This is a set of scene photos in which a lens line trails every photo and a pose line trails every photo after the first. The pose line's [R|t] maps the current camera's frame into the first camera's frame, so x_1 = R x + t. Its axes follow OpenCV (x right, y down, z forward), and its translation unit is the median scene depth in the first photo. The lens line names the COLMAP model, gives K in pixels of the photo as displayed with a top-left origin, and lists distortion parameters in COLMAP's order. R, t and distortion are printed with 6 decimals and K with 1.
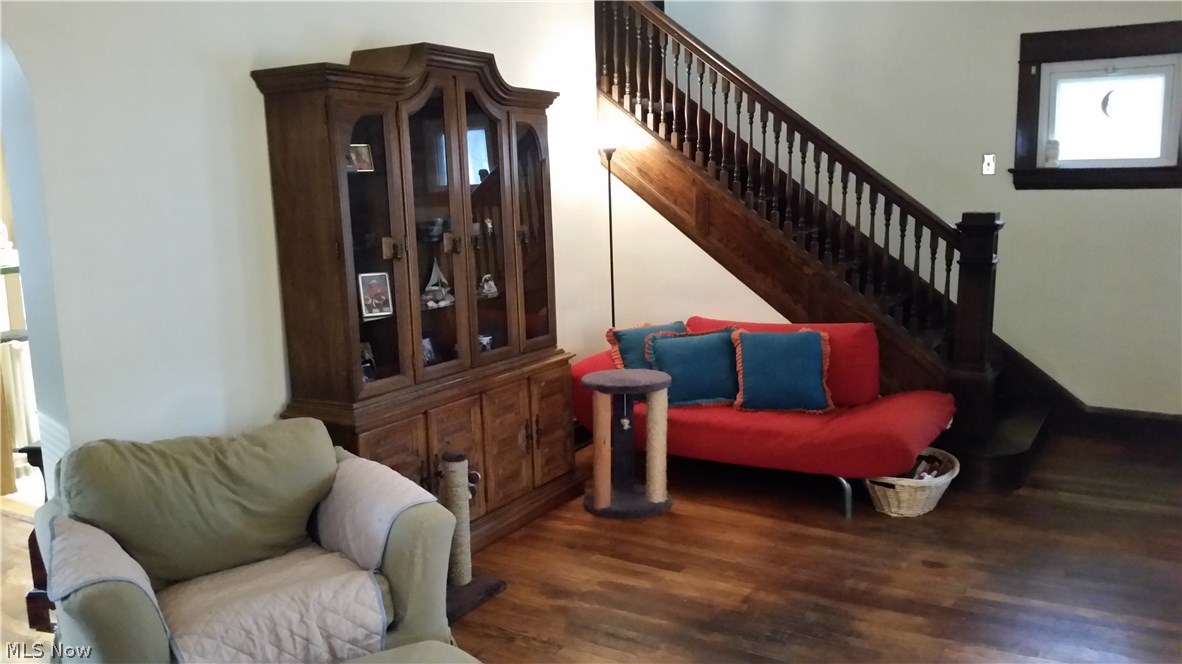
lens RADIAL K [[948.8, 0, 591.0], [0, 948.8, 332.0], [0, 0, 1]] dist [0.092309, -0.205550]
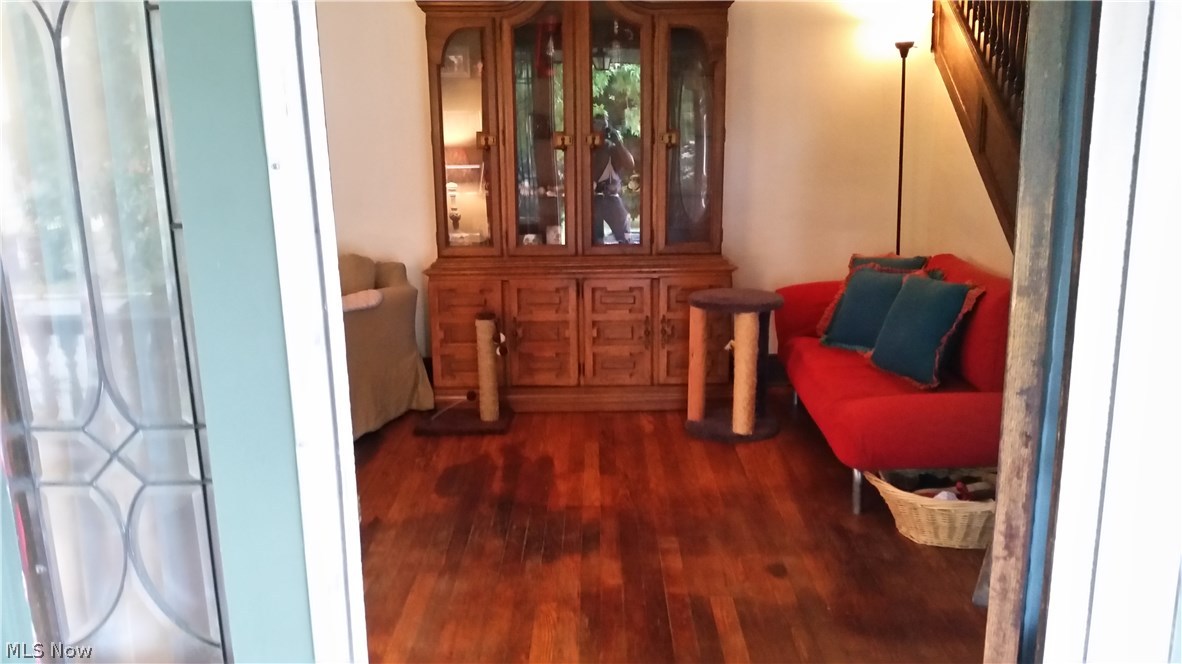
lens RADIAL K [[966.6, 0, 594.4], [0, 966.6, 351.8], [0, 0, 1]] dist [0.129843, -0.373445]
pose [[0.514091, 0.219647, -0.829135, 0.698118], [-0.125282, 0.975518, 0.180747, -0.050125], [0.848537, 0.010955, 0.529023, 0.330636]]
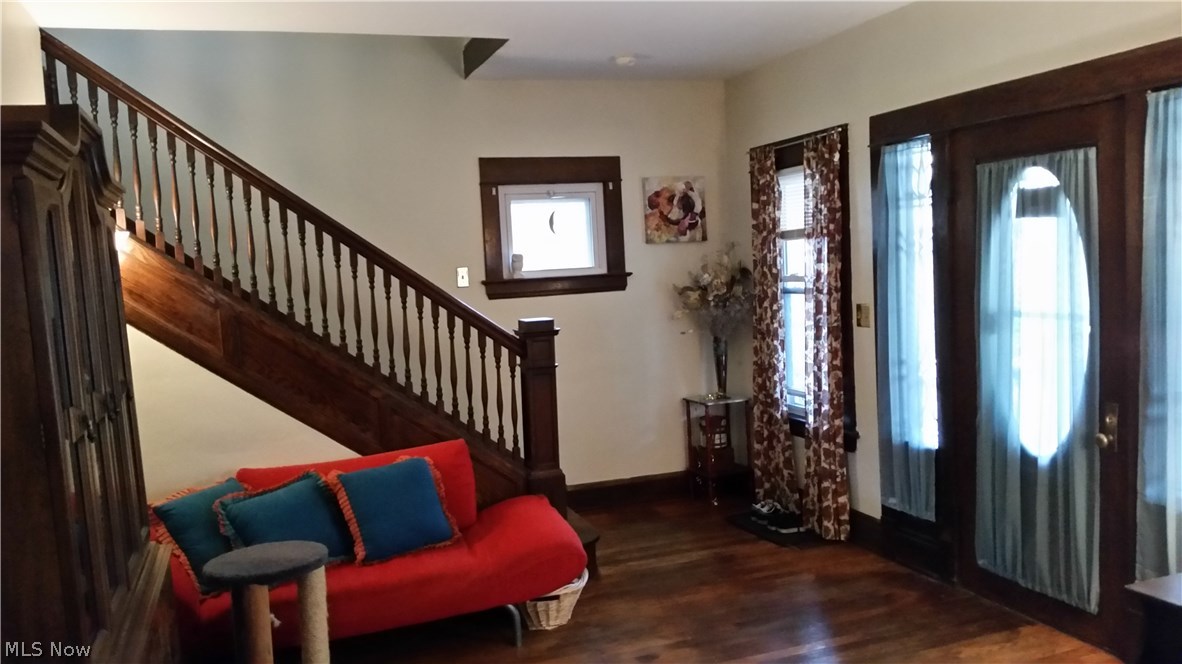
lens RADIAL K [[948.8, 0, 591.0], [0, 948.8, 332.0], [0, 0, 1]] dist [0.092309, -0.205550]
pose [[0.628635, -0.064740, 0.775001, -0.341414], [0.162629, 0.985440, -0.049596, -0.044501], [-0.760506, 0.157216, 0.630011, 0.265907]]
